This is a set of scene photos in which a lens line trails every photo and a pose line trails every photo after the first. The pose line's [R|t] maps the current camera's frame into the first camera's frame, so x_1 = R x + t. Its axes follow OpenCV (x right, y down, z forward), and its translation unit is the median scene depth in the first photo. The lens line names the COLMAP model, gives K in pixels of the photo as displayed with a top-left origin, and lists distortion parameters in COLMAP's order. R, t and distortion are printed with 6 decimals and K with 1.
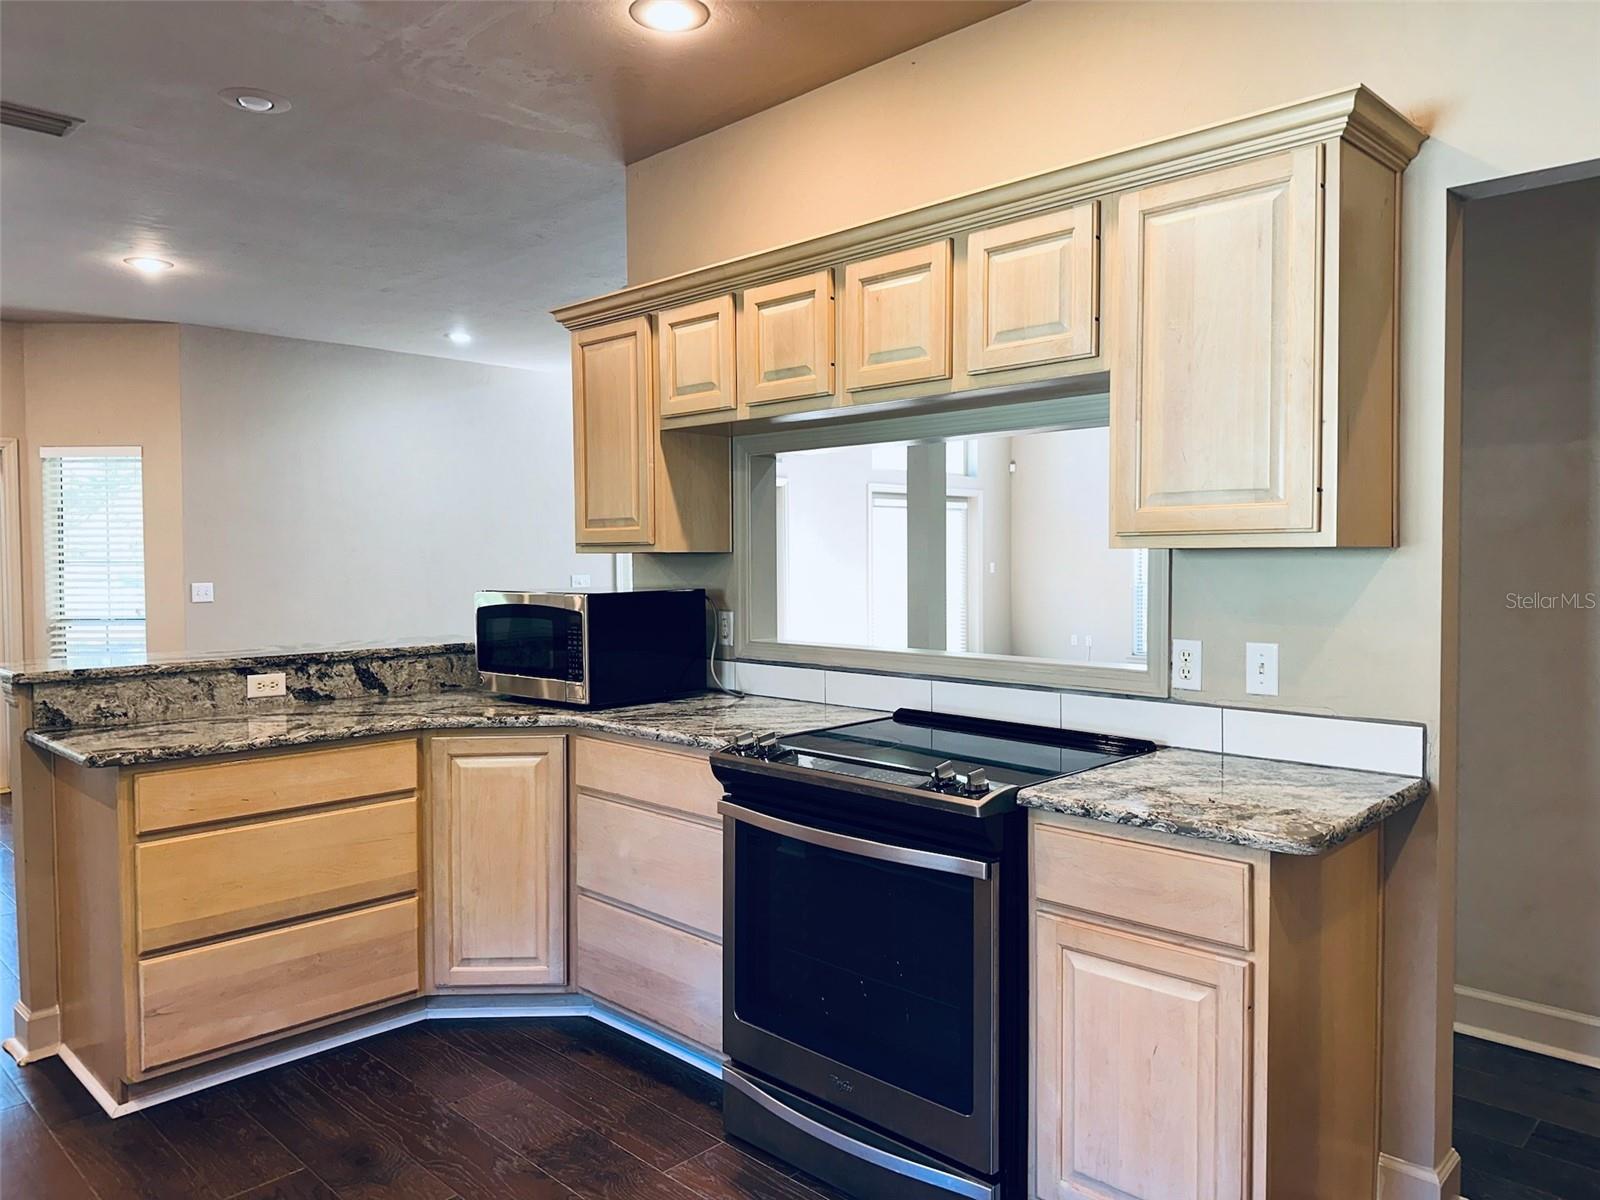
lens RADIAL K [[1120.5, 0, 800.0], [0, 1120.5, 600.0], [0, 0, 1]] dist [0.097851, -0.135757]
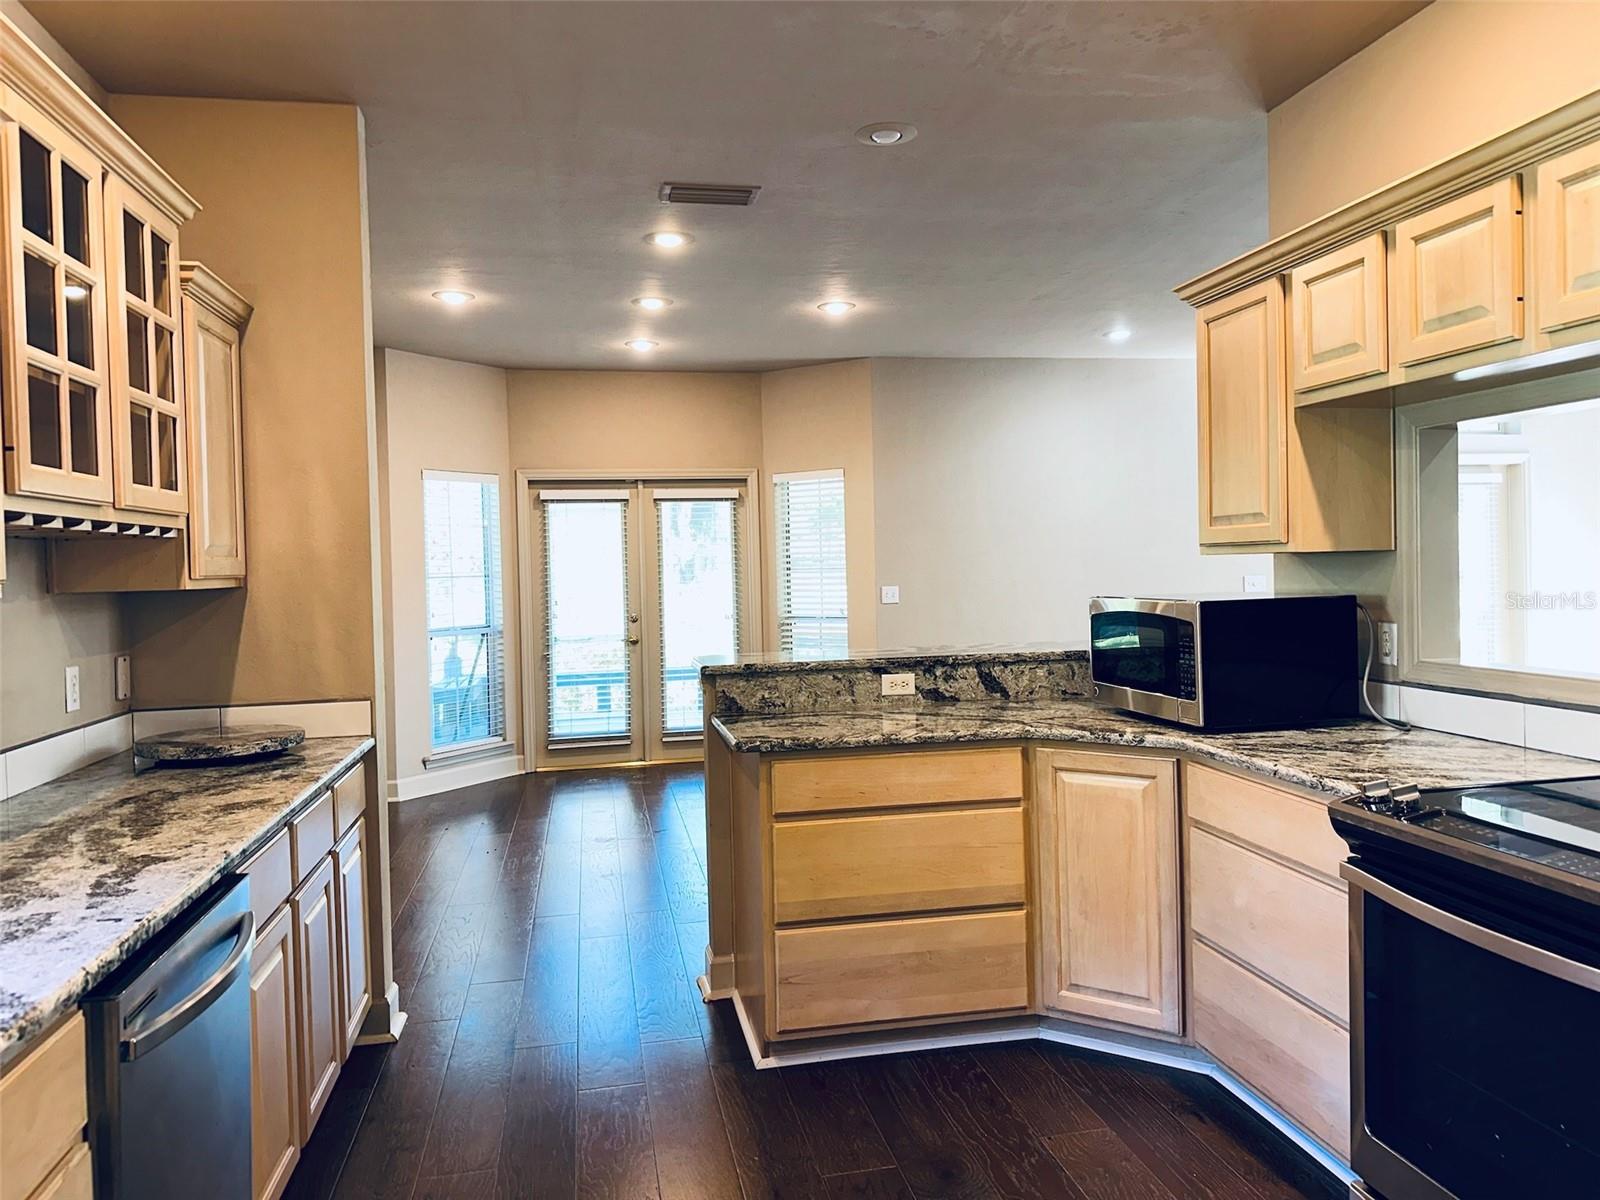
lens RADIAL K [[1111.7, 0, 805.2], [0, 1111.7, 592.0], [0, 0, 1]] dist [0.109012, -0.185351]
pose [[0.826721, 0.001175, -0.562611, 0.049963], [-0.005225, 0.999971, -0.005589, -0.005869], [0.562588, 0.007560, 0.826703, 0.093710]]
